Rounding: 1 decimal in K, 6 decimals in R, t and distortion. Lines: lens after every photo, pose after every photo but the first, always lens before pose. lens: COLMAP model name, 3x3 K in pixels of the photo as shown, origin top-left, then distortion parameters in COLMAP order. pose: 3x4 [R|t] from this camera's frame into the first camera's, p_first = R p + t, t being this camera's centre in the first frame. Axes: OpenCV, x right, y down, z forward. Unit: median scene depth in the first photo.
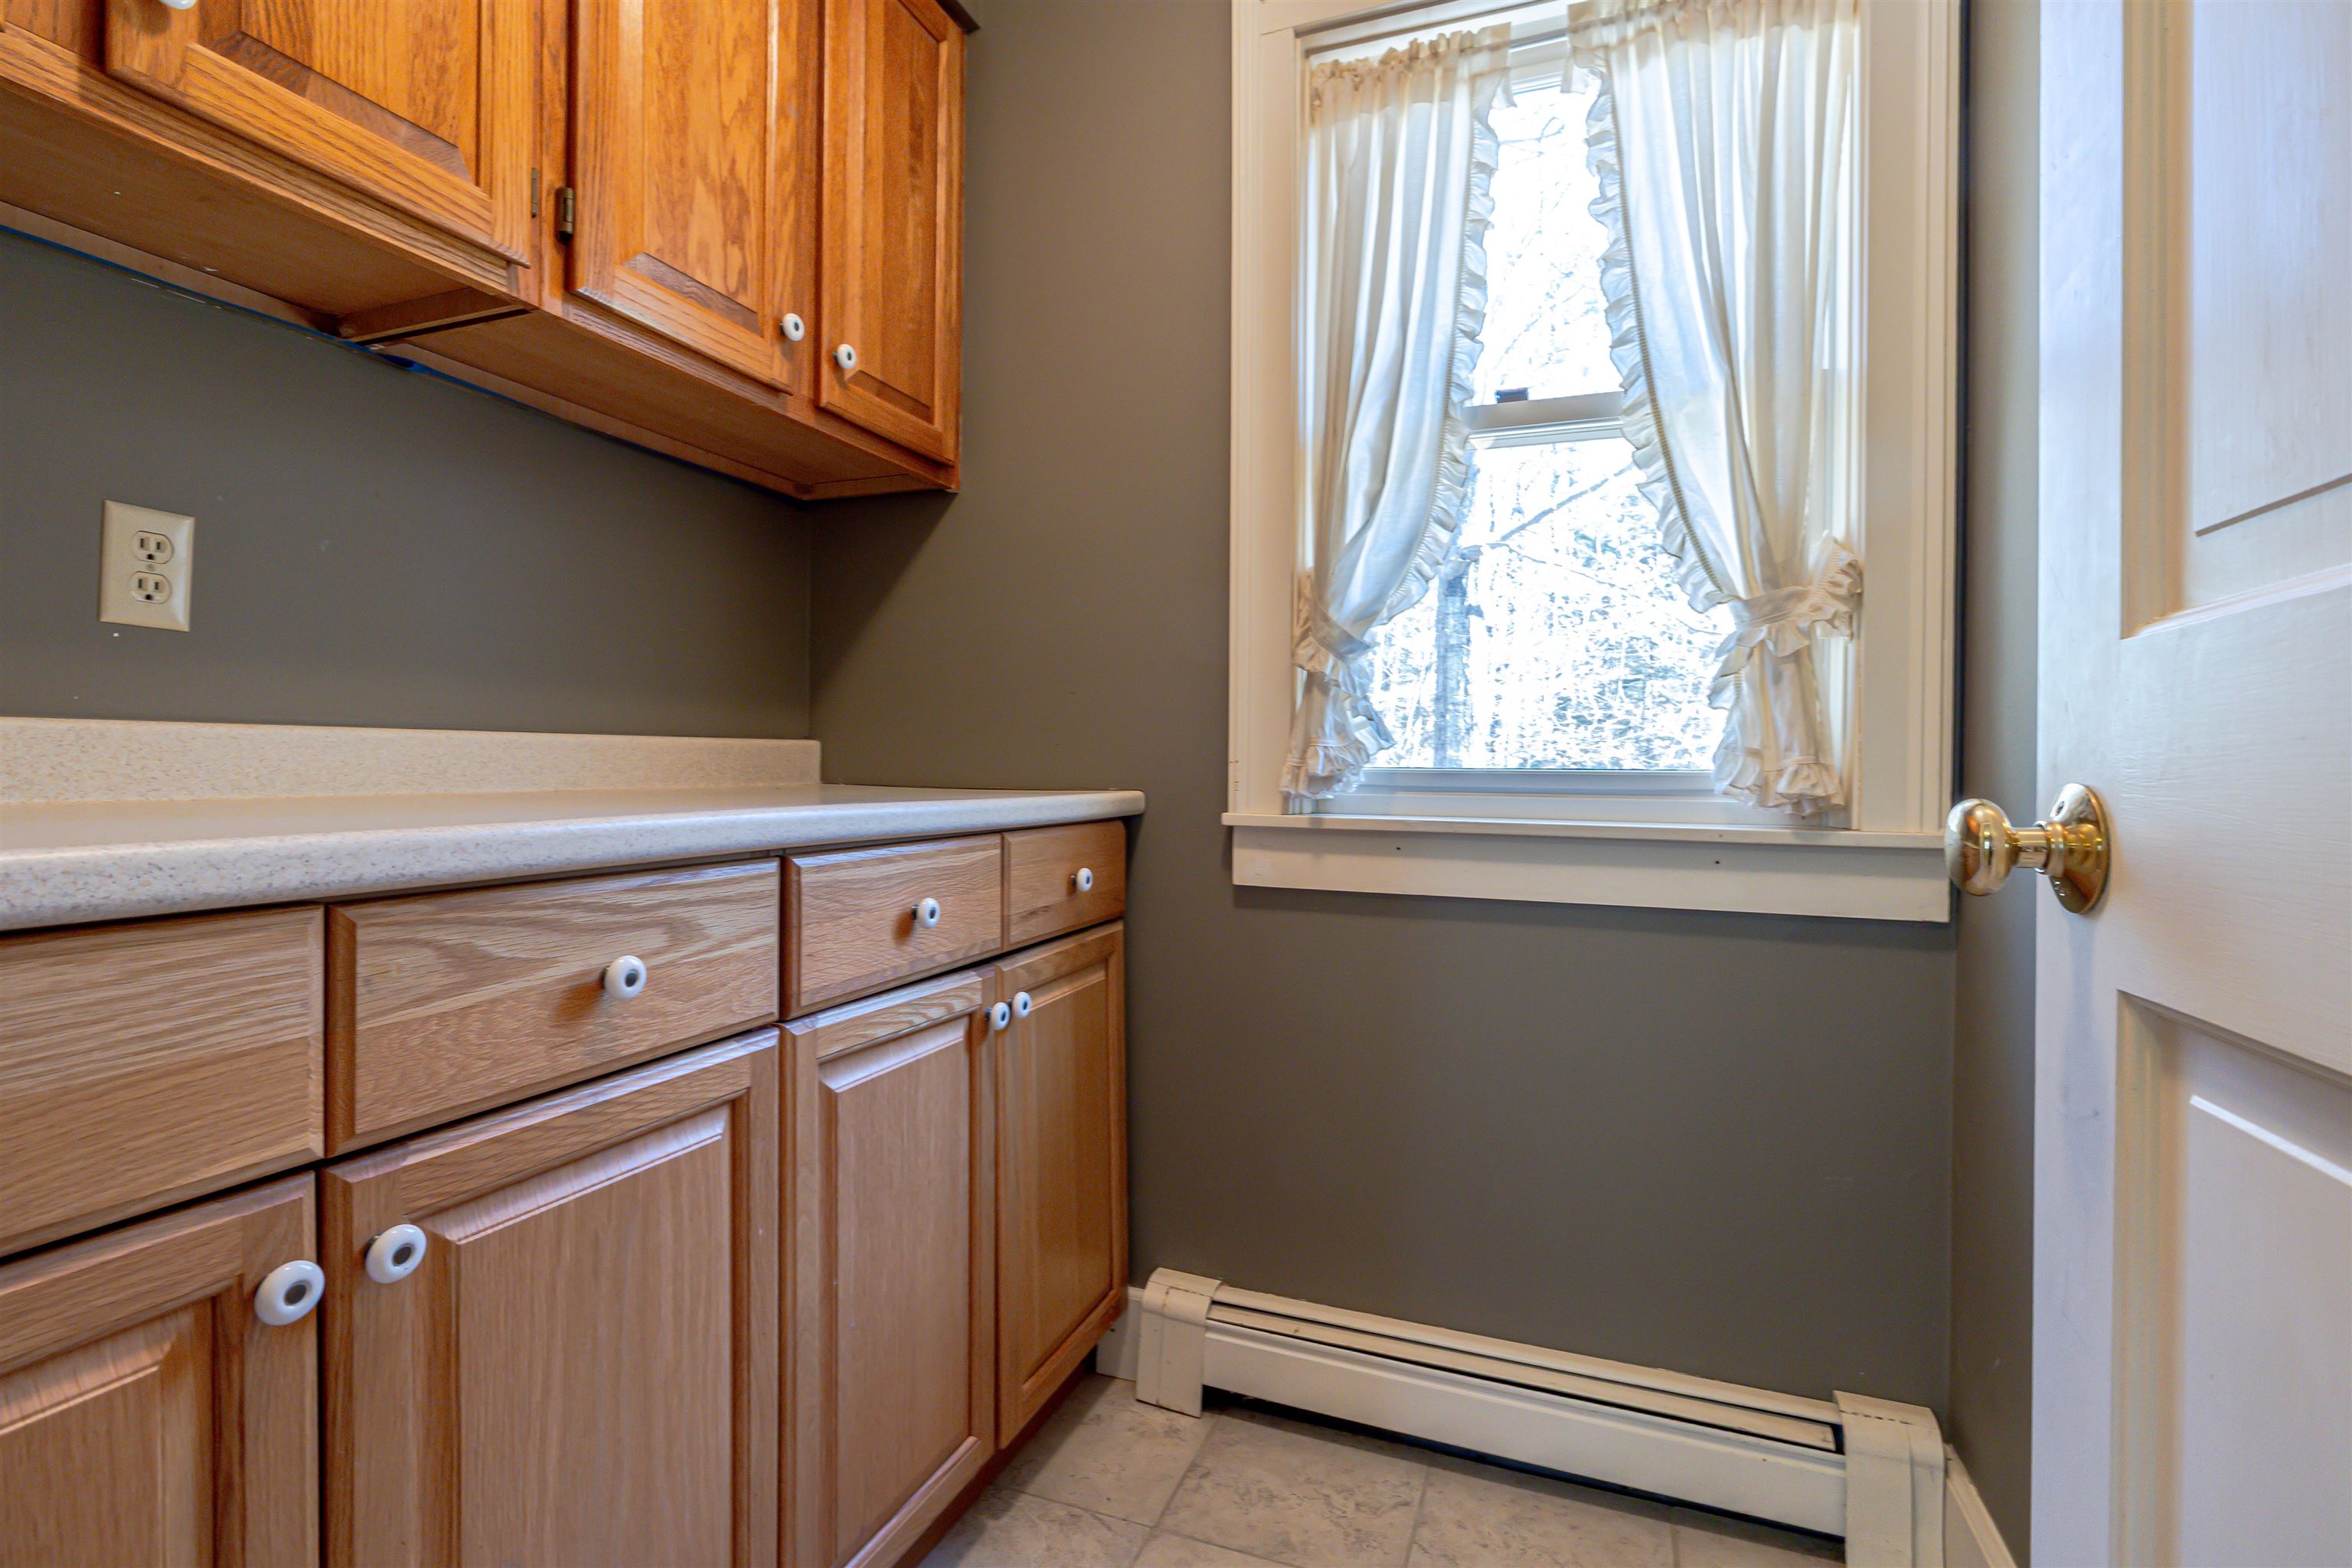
lens RADIAL K [[1101.2, 0, 1163.6], [0, 1101.2, 783.7], [0, 0, 1]] dist [-0.011783, 0.003366]
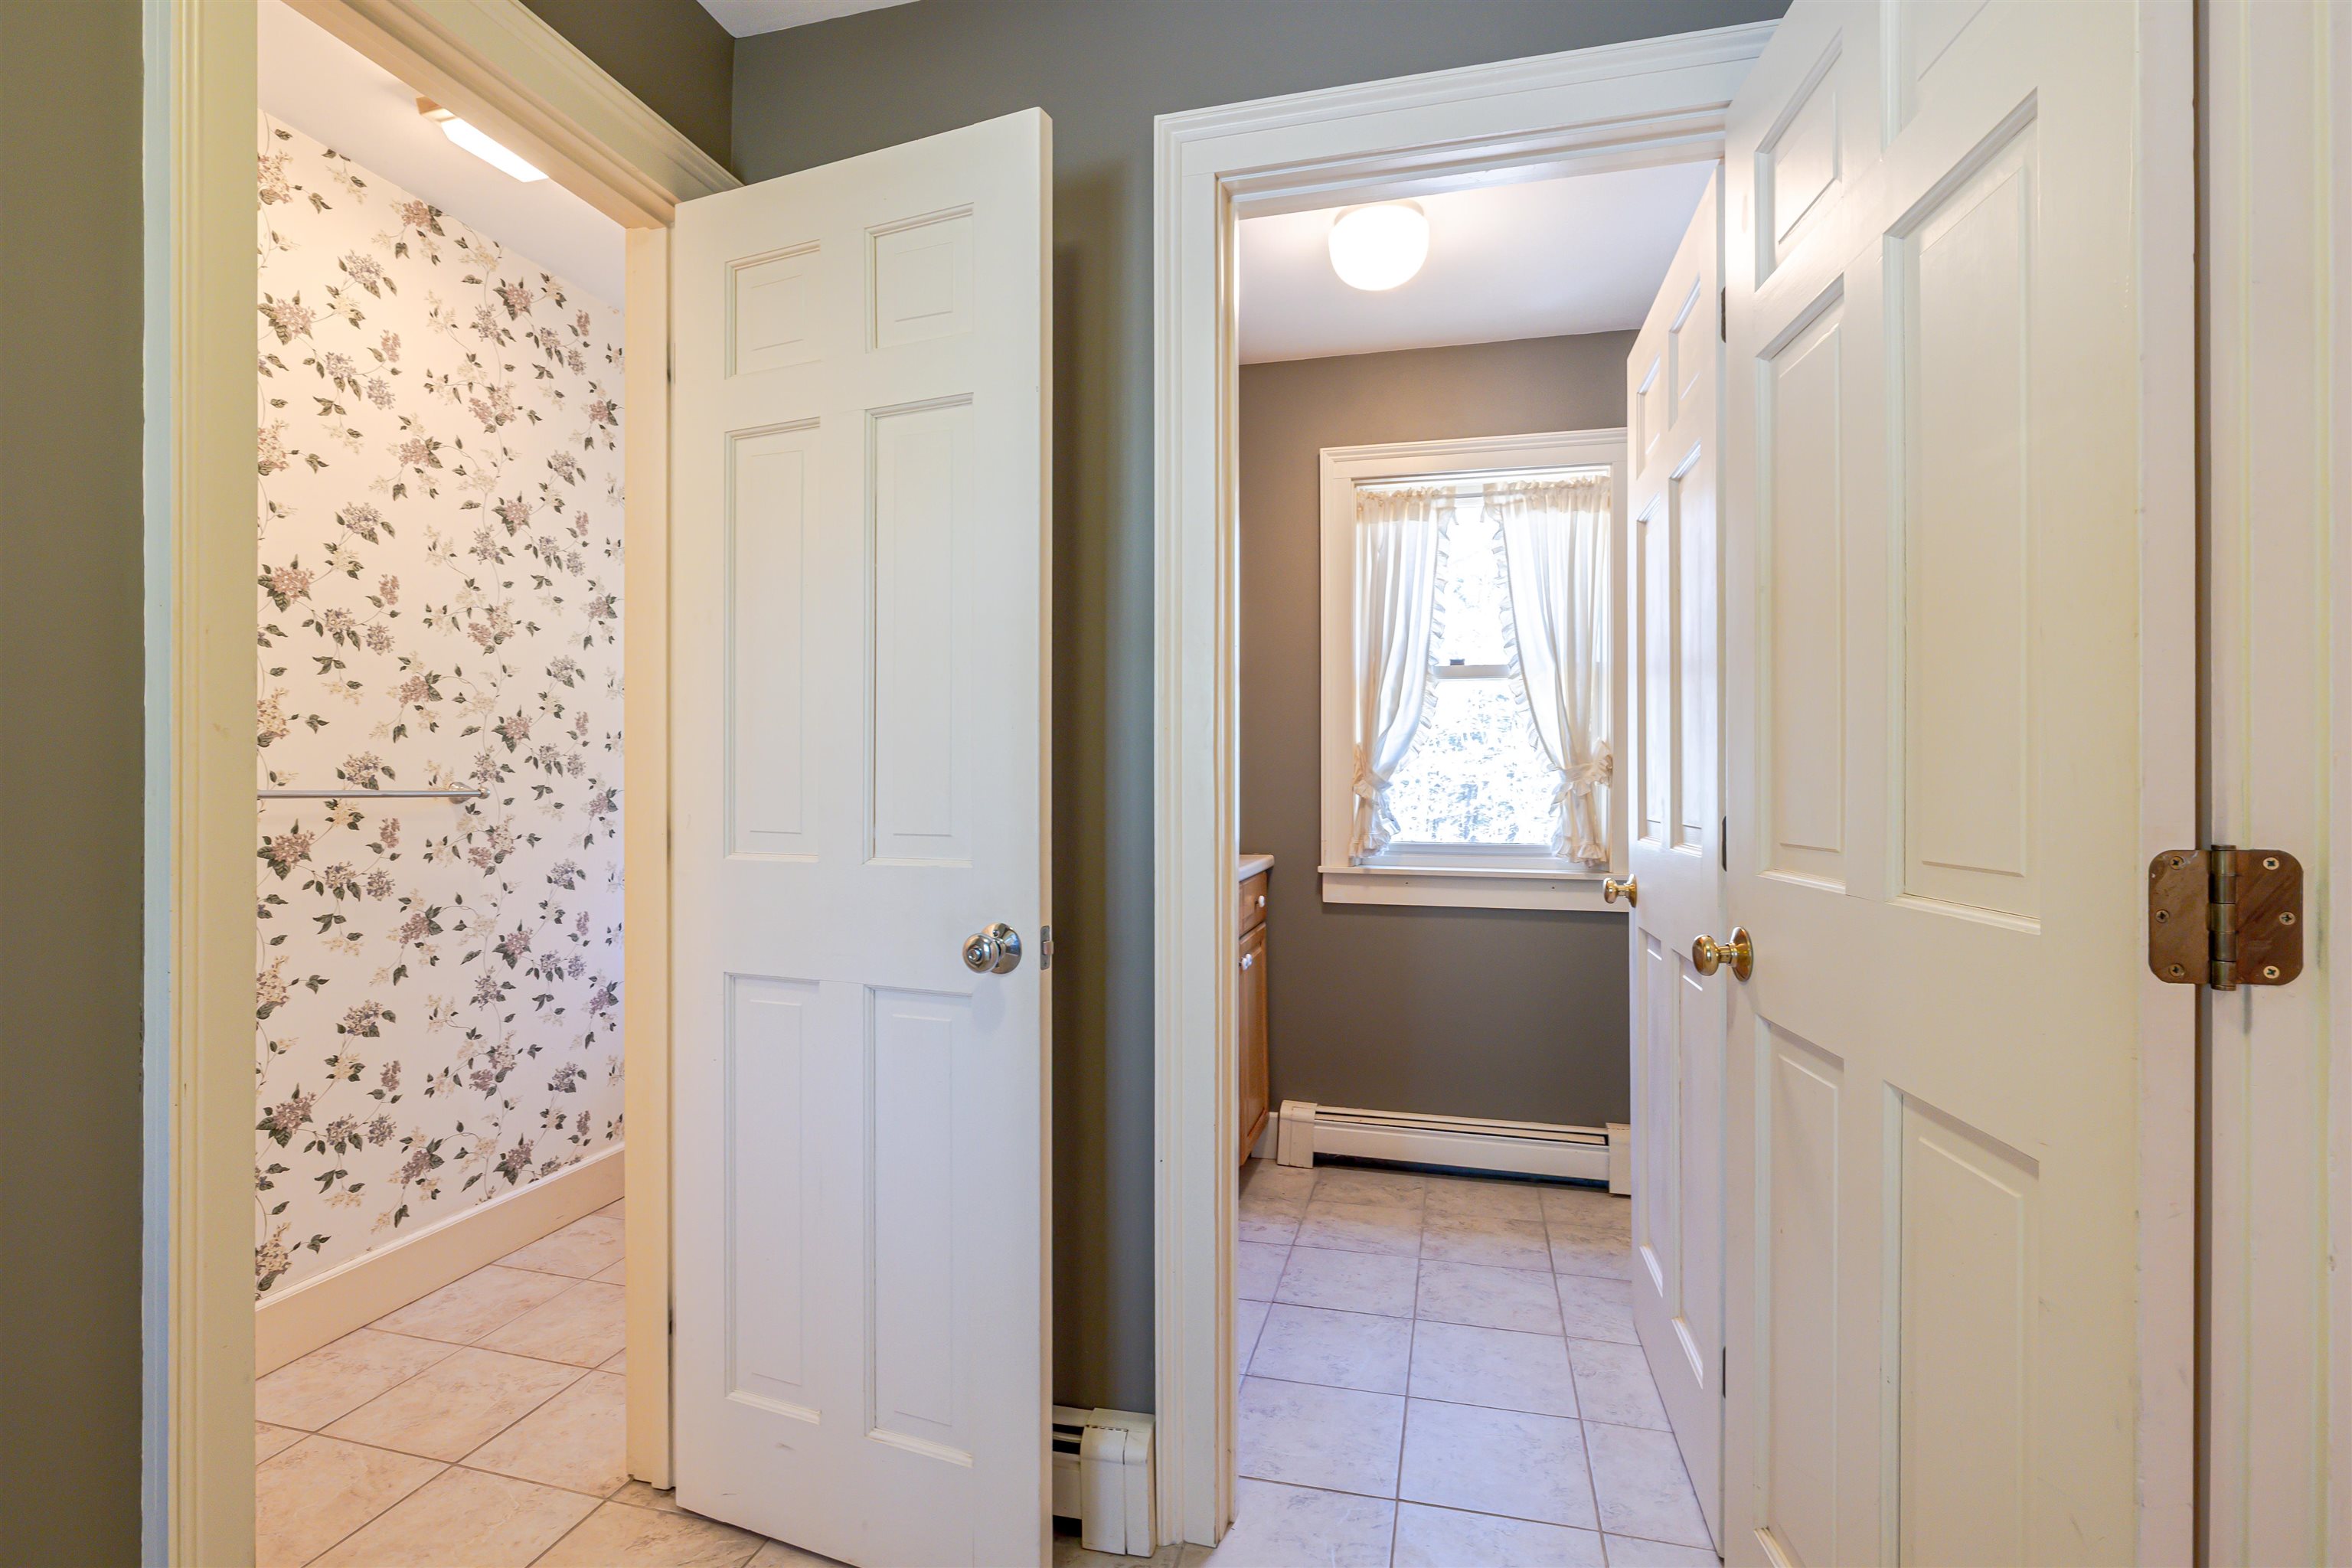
lens RADIAL K [[1101.2, 0, 1177.4], [0, 1101.2, 782.5], [0, 0, 1]] dist [-0.011783, 0.003366]
pose [[0.992898, -0.005267, 0.118853, -0.452996], [0.007026, 0.999872, -0.014389, -0.102396], [-0.118762, 0.015122, 0.992808, -0.988960]]
